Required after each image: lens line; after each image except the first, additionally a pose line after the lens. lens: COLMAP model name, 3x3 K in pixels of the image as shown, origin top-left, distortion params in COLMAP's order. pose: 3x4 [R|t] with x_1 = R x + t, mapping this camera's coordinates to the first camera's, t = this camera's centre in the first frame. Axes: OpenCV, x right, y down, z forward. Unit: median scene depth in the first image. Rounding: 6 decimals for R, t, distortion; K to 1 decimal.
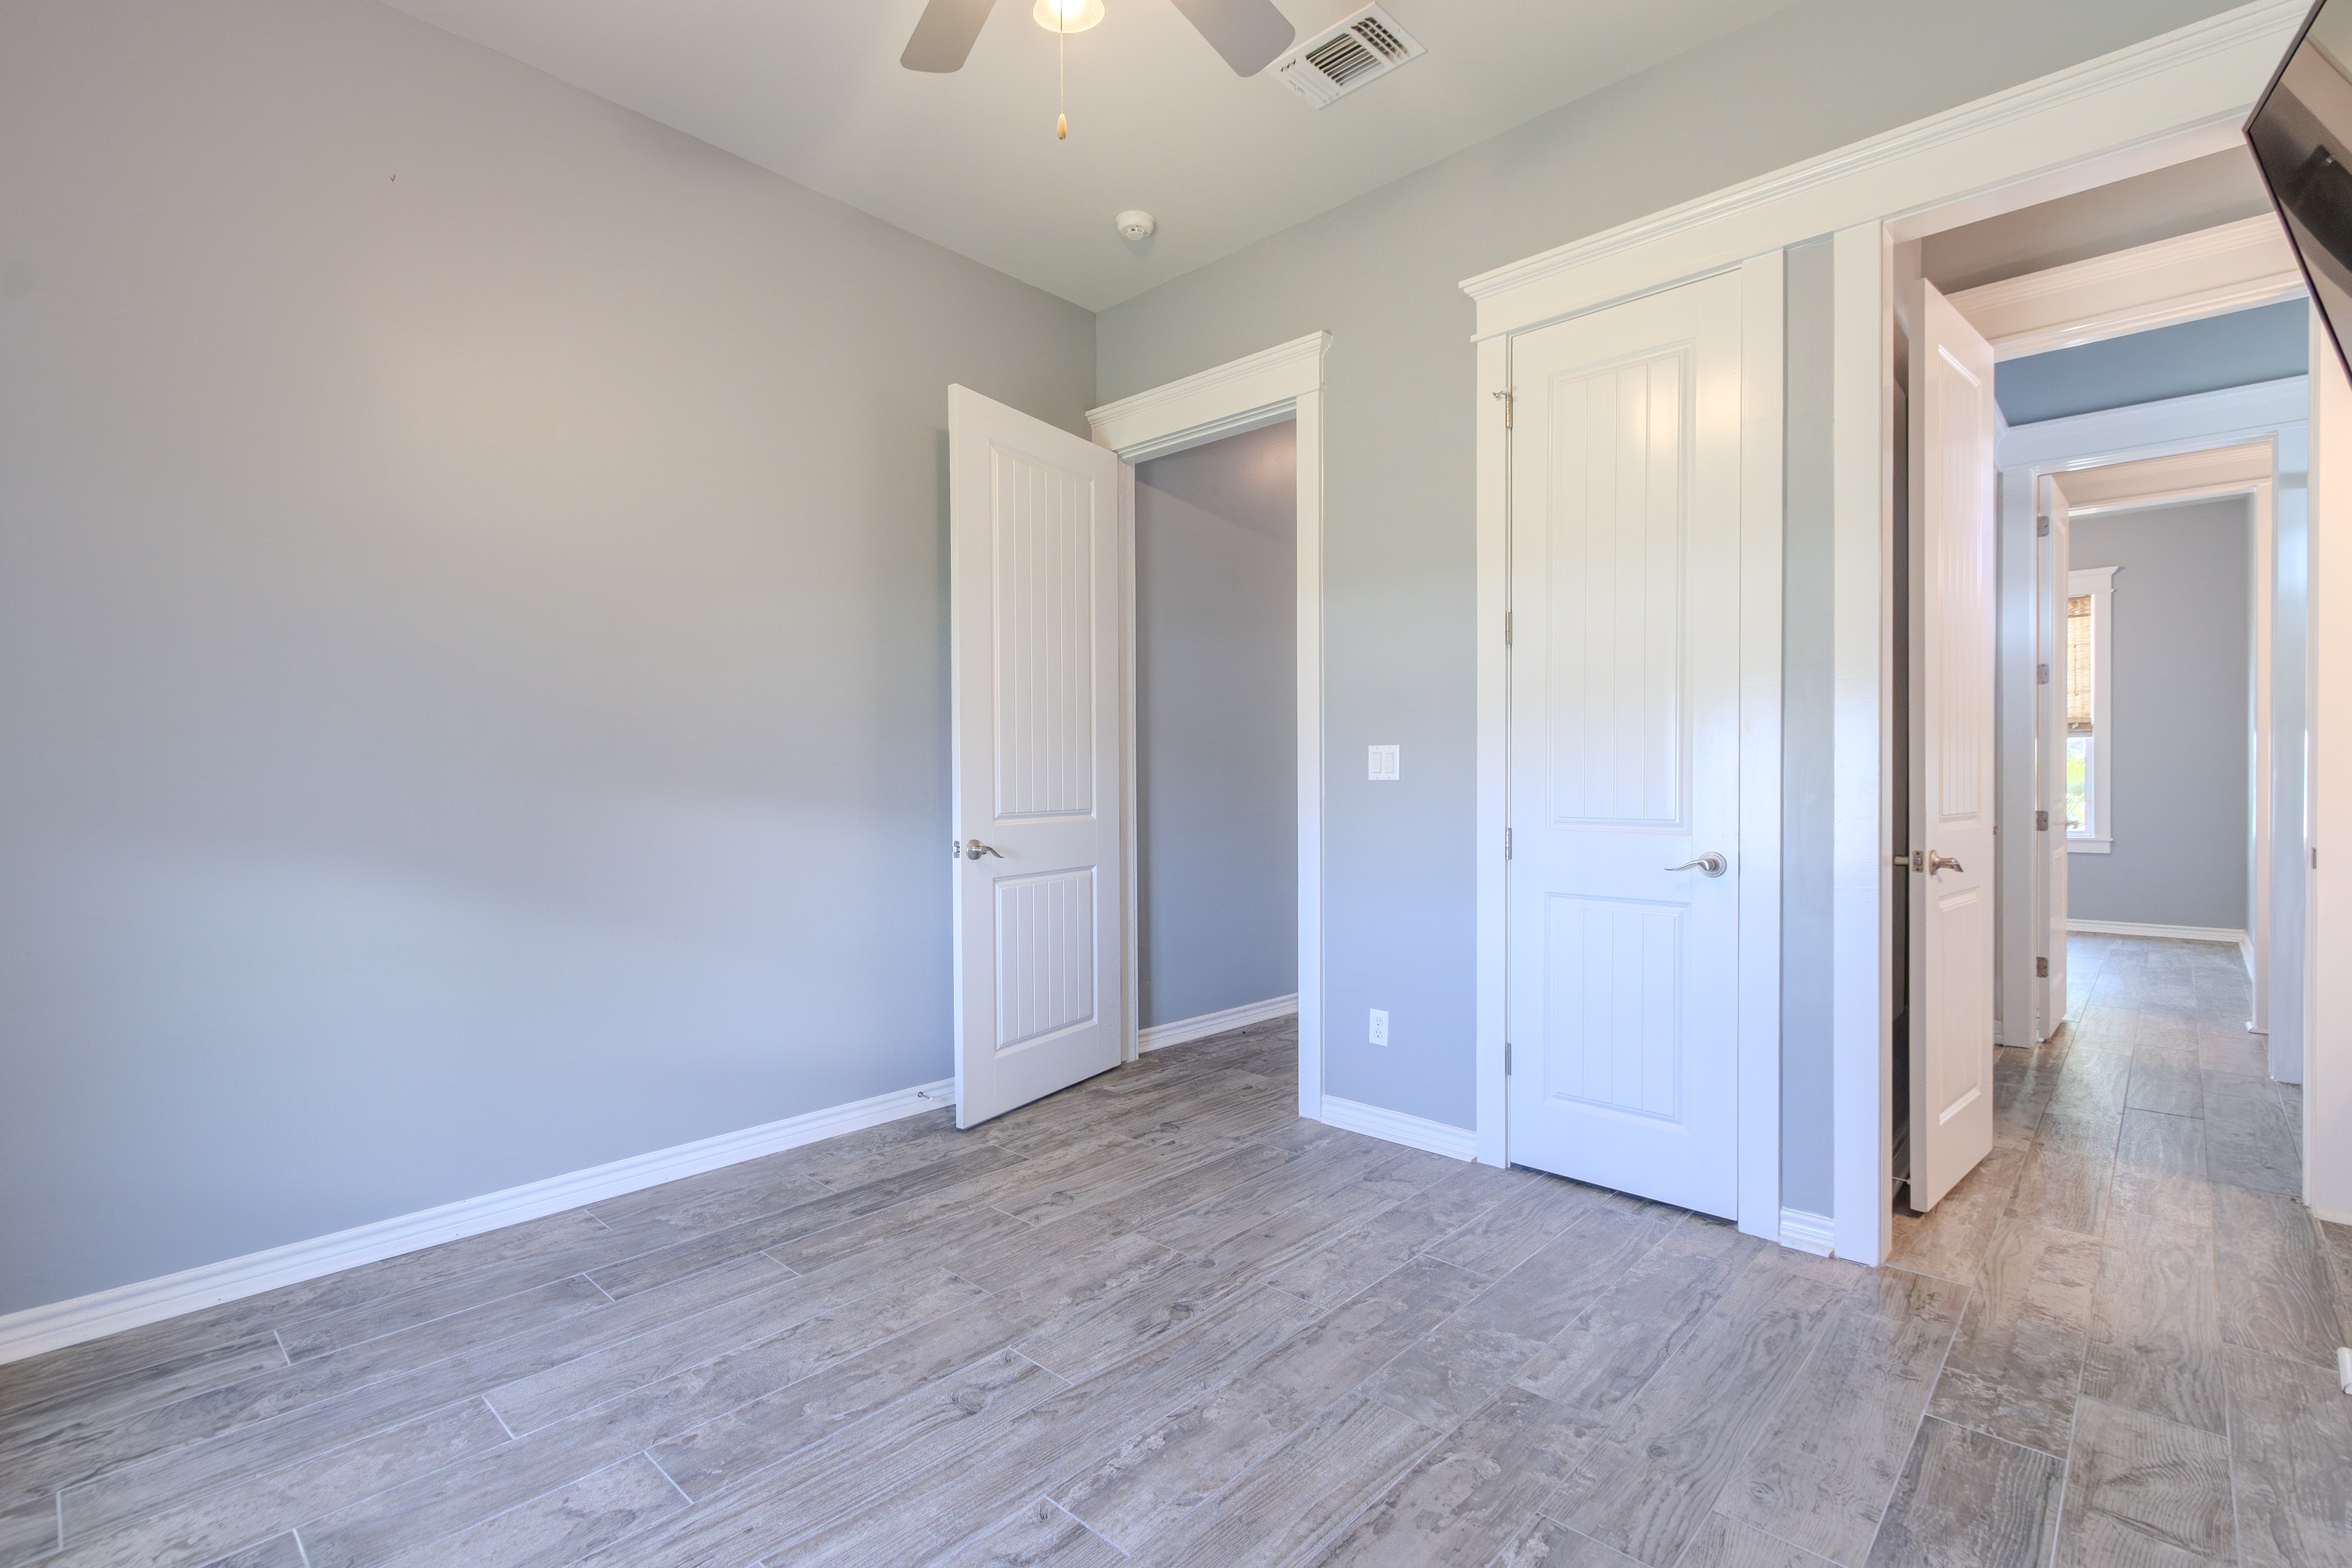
lens RADIAL K [[1105.5, 0, 1176.0], [0, 1105.5, 784.0], [0, 0, 1]] dist [0.000007, 0.000003]
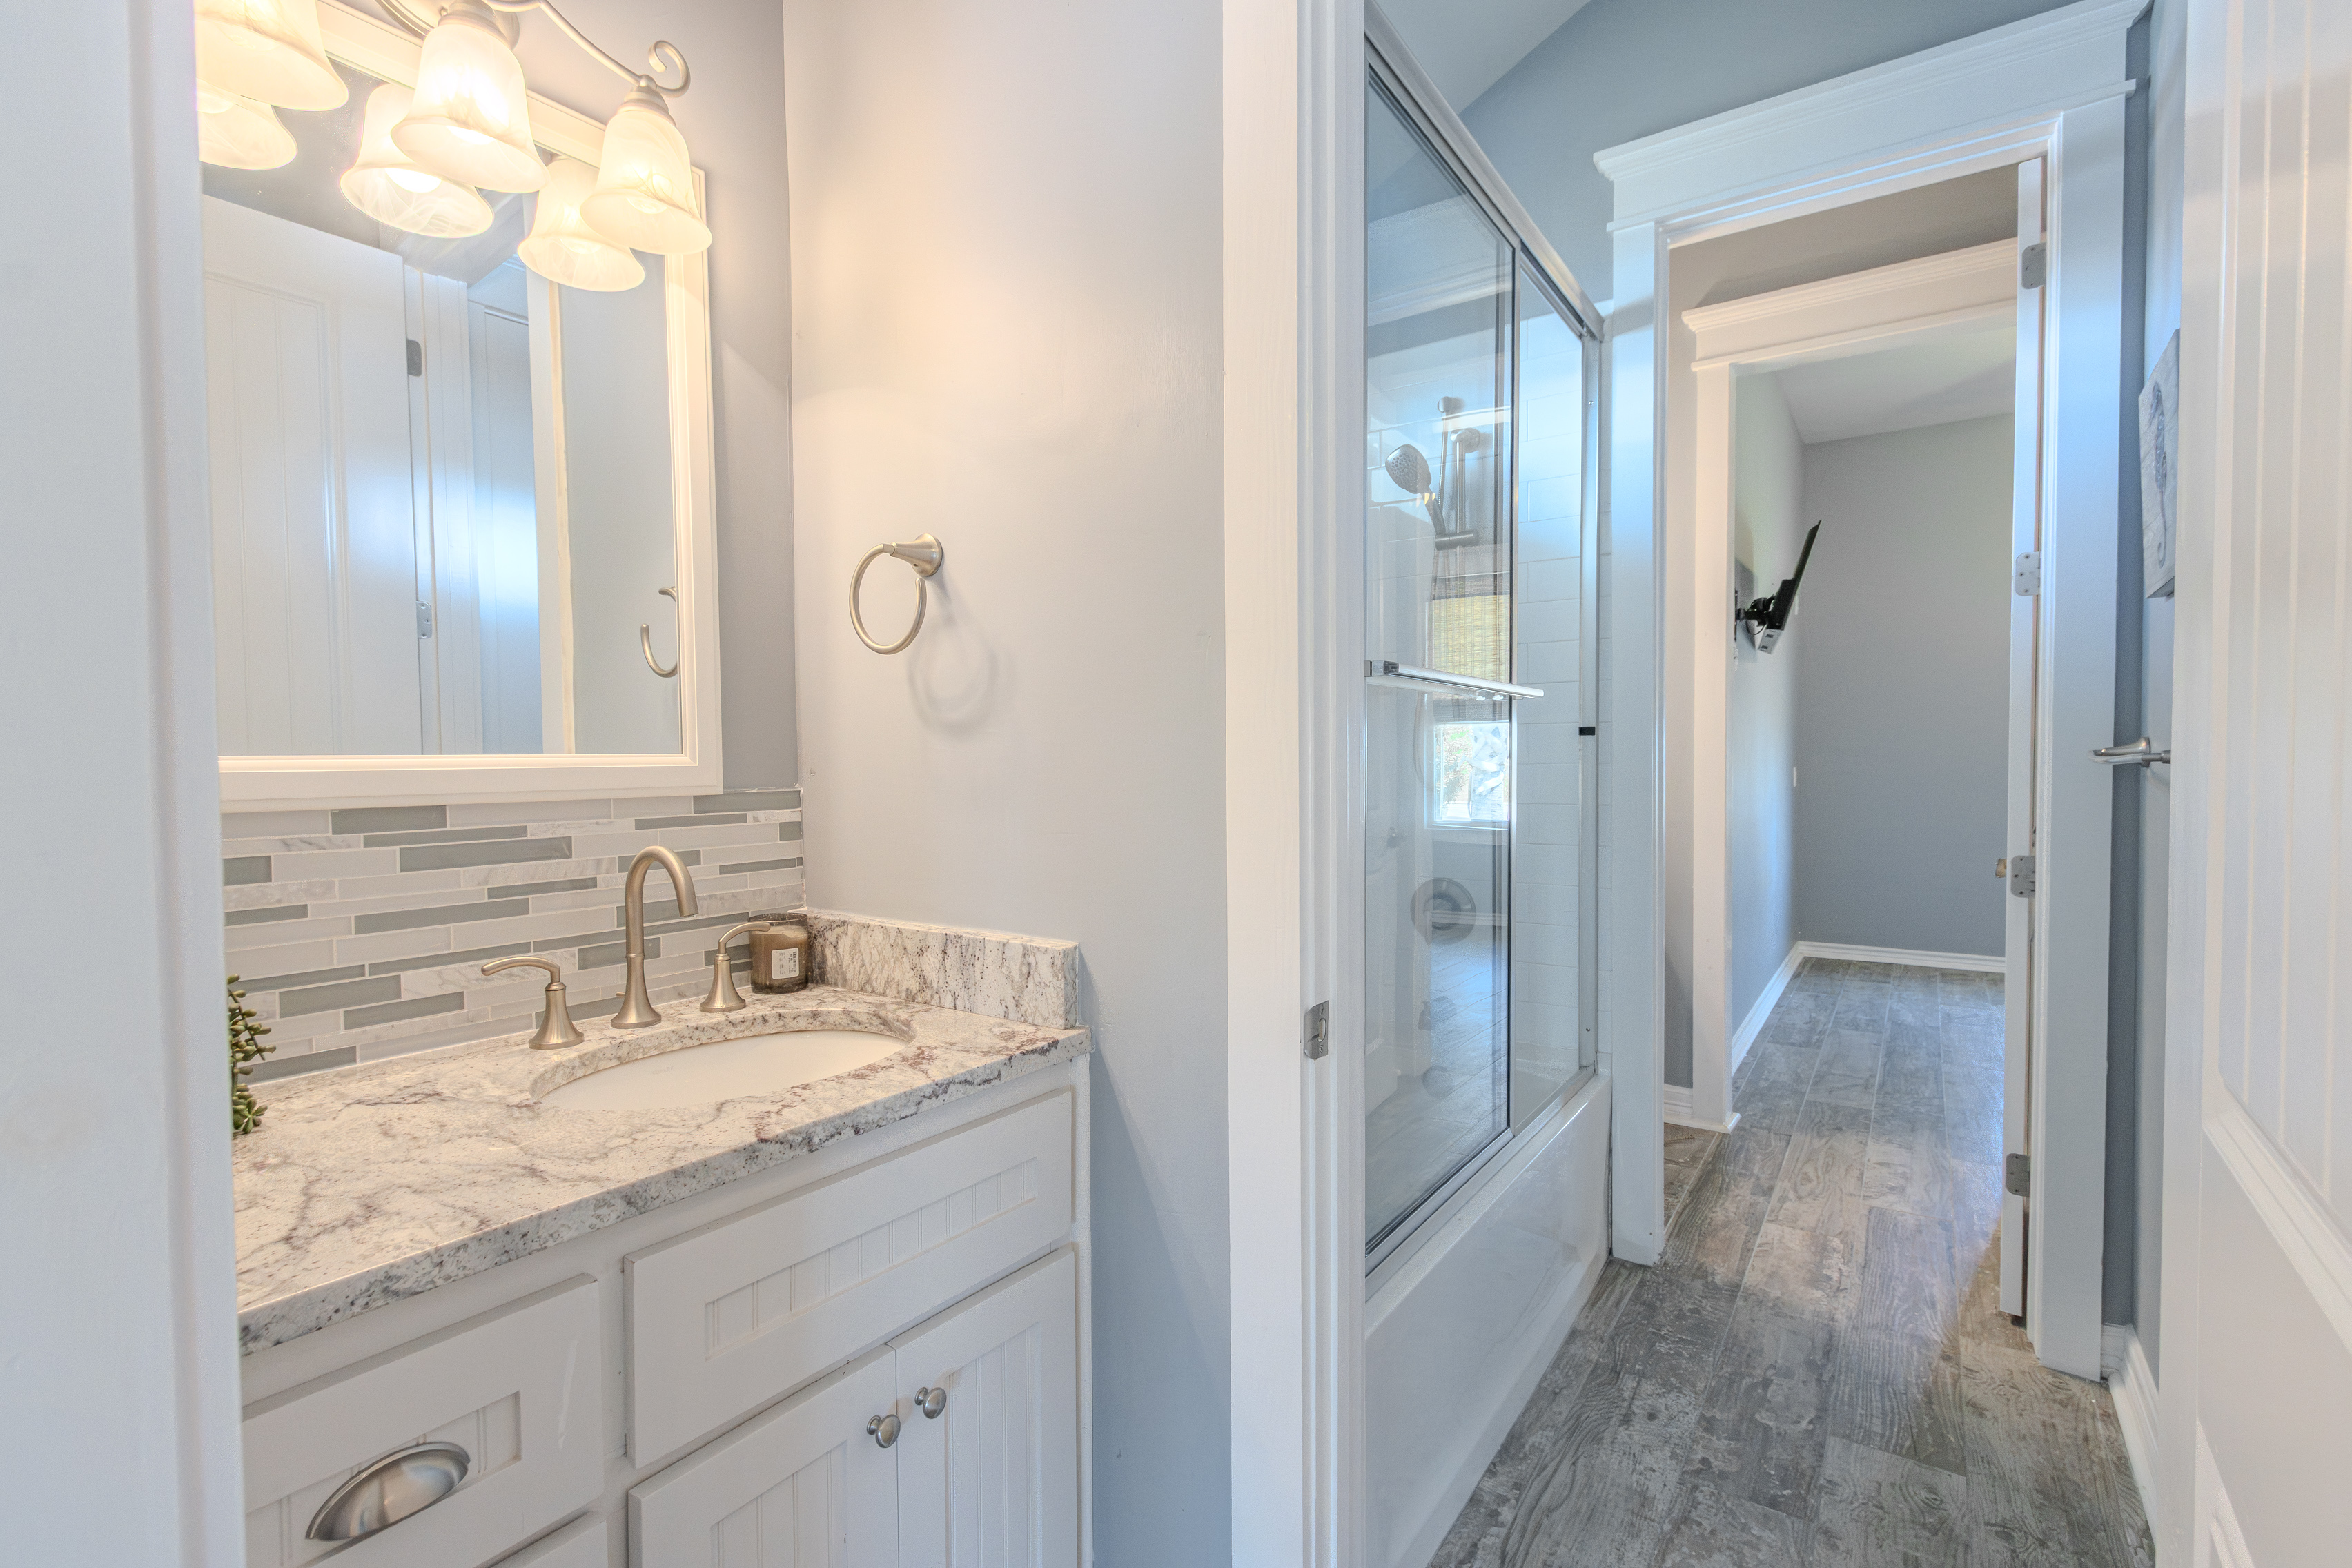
lens RADIAL K [[1071.9, 0, 1176.0], [0, 1071.9, 784.0], [0, 0, 1]] dist [-0.000422, -0.001132]
pose [[-0.991782, 0.000180, -0.127942, 1.691808], [-0.004279, 0.999393, 0.034579, -0.039132], [0.127871, 0.034842, -0.991179, 2.004151]]
